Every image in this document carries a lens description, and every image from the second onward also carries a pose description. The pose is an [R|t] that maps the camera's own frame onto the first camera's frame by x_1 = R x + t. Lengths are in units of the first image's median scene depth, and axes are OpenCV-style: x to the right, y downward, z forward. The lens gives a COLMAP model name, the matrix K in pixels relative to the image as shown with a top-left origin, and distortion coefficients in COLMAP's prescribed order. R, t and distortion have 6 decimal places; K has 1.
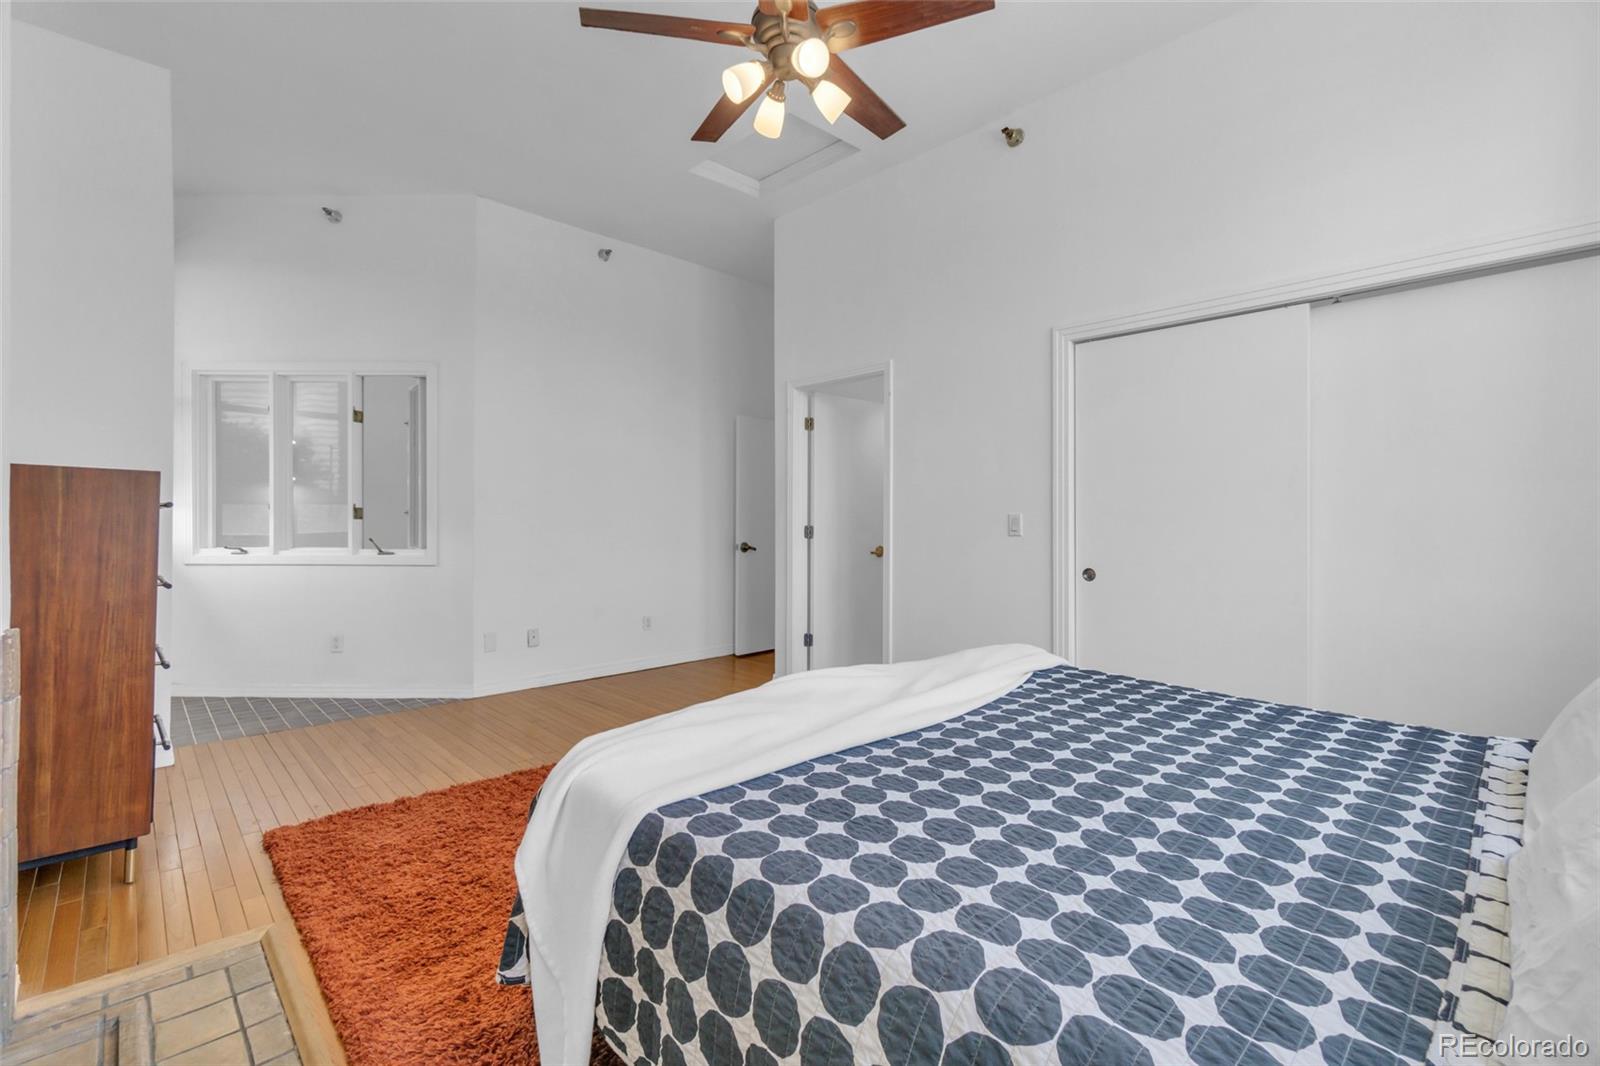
lens RADIAL K [[689.0, 0, 796.7], [0, 689.0, 525.4], [0, 0, 1]] dist [-0.008962, -0.001159]
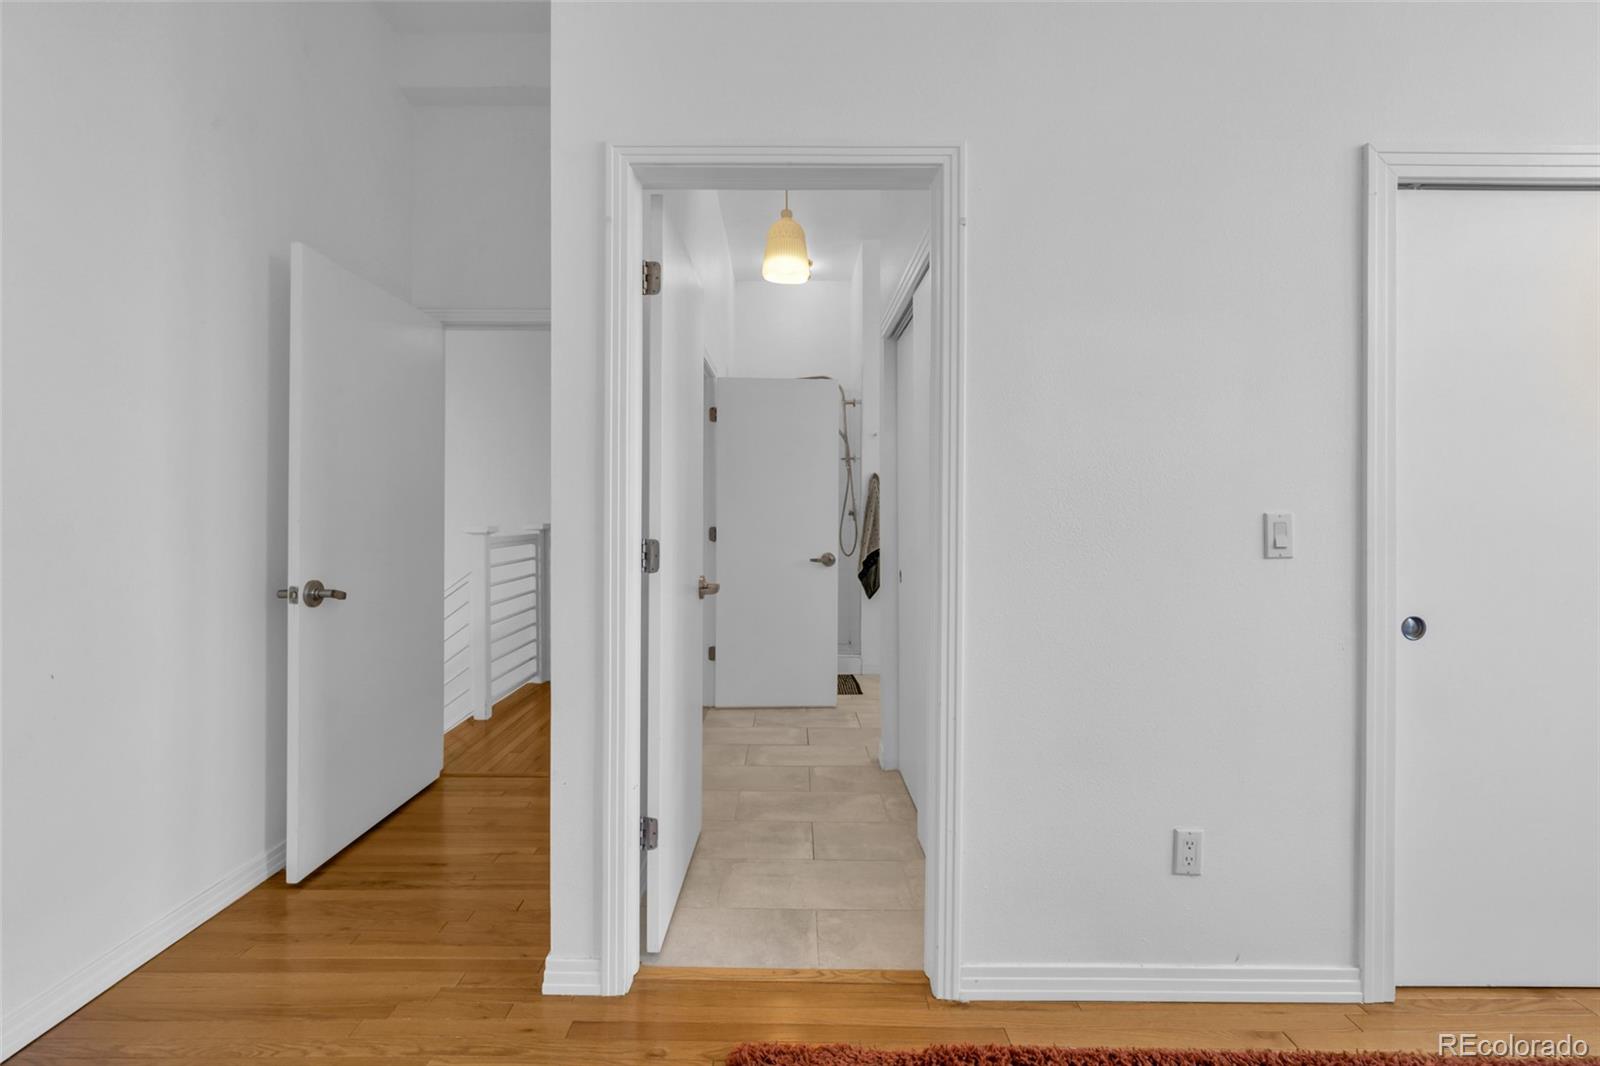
lens RADIAL K [[689.0, 0, 795.2], [0, 689.0, 519.1], [0, 0, 1]] dist [-0.008962, -0.001159]
pose [[0.705303, 0.008758, 0.708852, -0.177823], [0.003454, 0.999869, -0.015789, -0.003621], [-0.708898, 0.013584, 0.705181, 0.596517]]
